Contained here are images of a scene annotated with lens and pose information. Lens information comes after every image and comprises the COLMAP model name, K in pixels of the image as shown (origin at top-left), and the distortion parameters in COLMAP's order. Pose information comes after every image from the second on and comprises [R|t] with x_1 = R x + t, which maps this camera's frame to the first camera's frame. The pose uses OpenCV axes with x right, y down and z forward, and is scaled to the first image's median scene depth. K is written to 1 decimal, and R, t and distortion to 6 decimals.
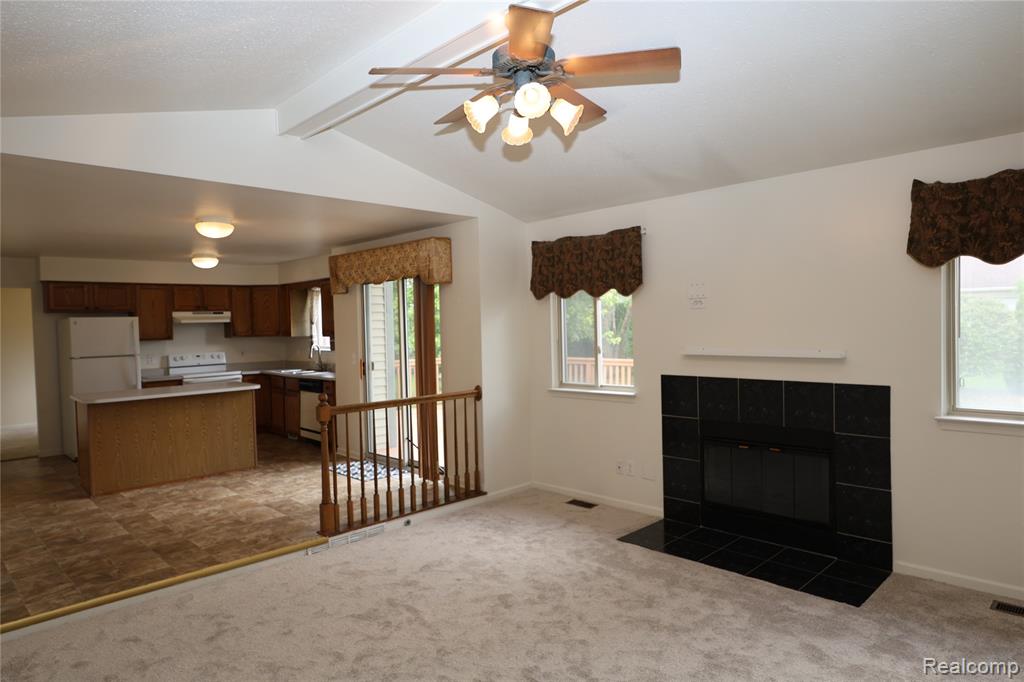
lens RADIAL K [[630.6, 0, 499.9], [0, 630.6, 342.6], [0, 0, 1]] dist [-0.001610, 0.008785]
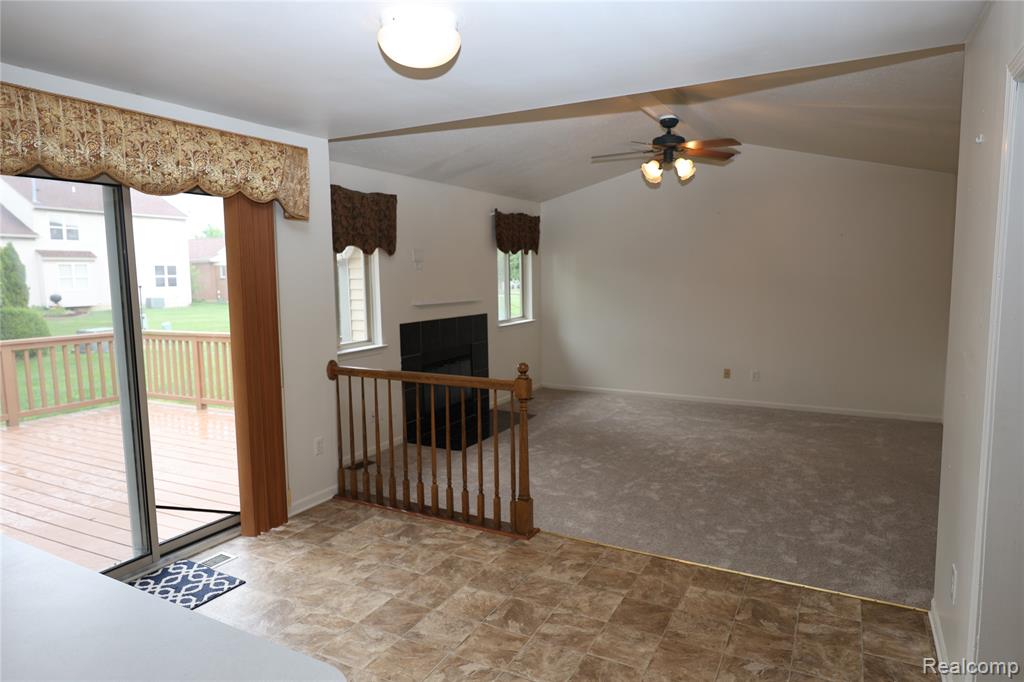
lens RADIAL K [[630.6, 0, 531.8], [0, 630.6, 335.1], [0, 0, 1]] dist [-0.001610, 0.008785]
pose [[-0.330080, -0.064661, 0.941736, -0.998676], [0.049824, 0.995067, 0.085786, -0.018720], [-0.942637, 0.075237, -0.325230, 1.211655]]
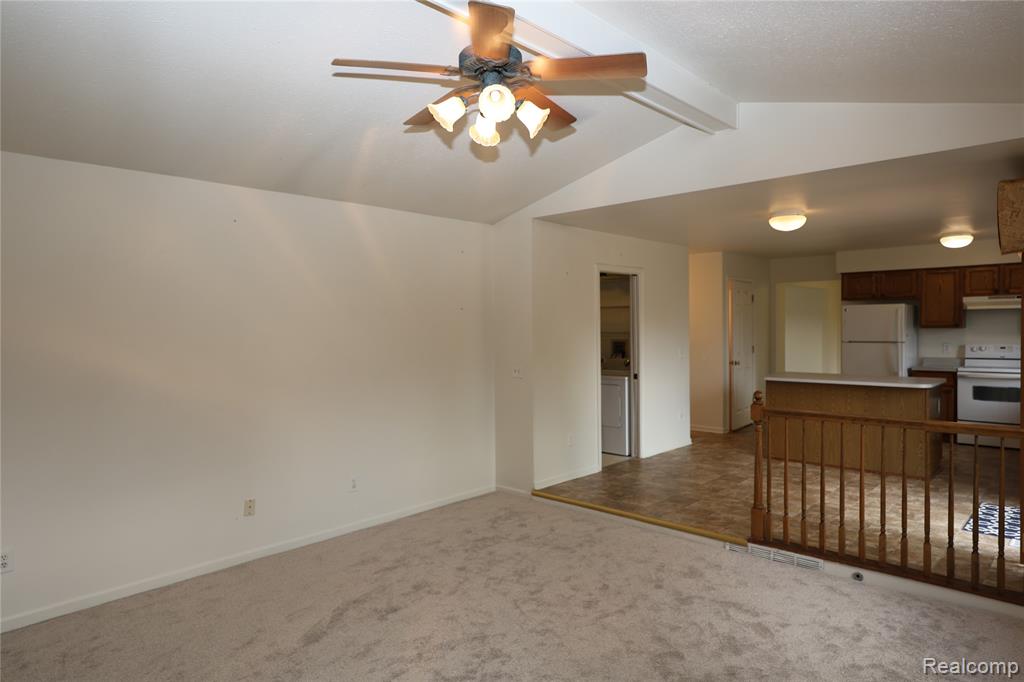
lens RADIAL K [[630.6, 0, 534.4], [0, 630.6, 330.1], [0, 0, 1]] dist [-0.001610, 0.008785]
pose [[0.077657, 0.036300, -0.996319, 0.617984], [-0.021010, 0.999175, 0.034767, -0.035956], [0.996759, 0.018233, 0.078355, 0.575784]]
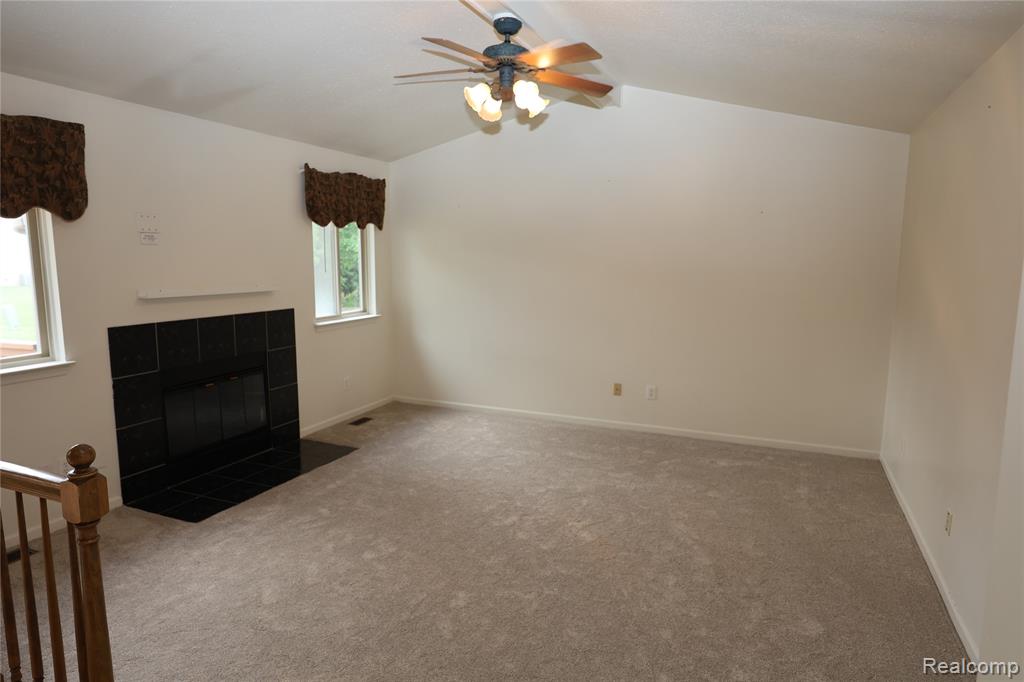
lens RADIAL K [[630.6, 0, 537.1], [0, 630.6, 340.4], [0, 0, 1]] dist [-0.001610, 0.008785]
pose [[-0.422974, -0.100209, 0.900584, -0.705291], [0.031924, 0.991601, 0.125330, -0.015134], [-0.905579, 0.081762, -0.416223, 0.887970]]
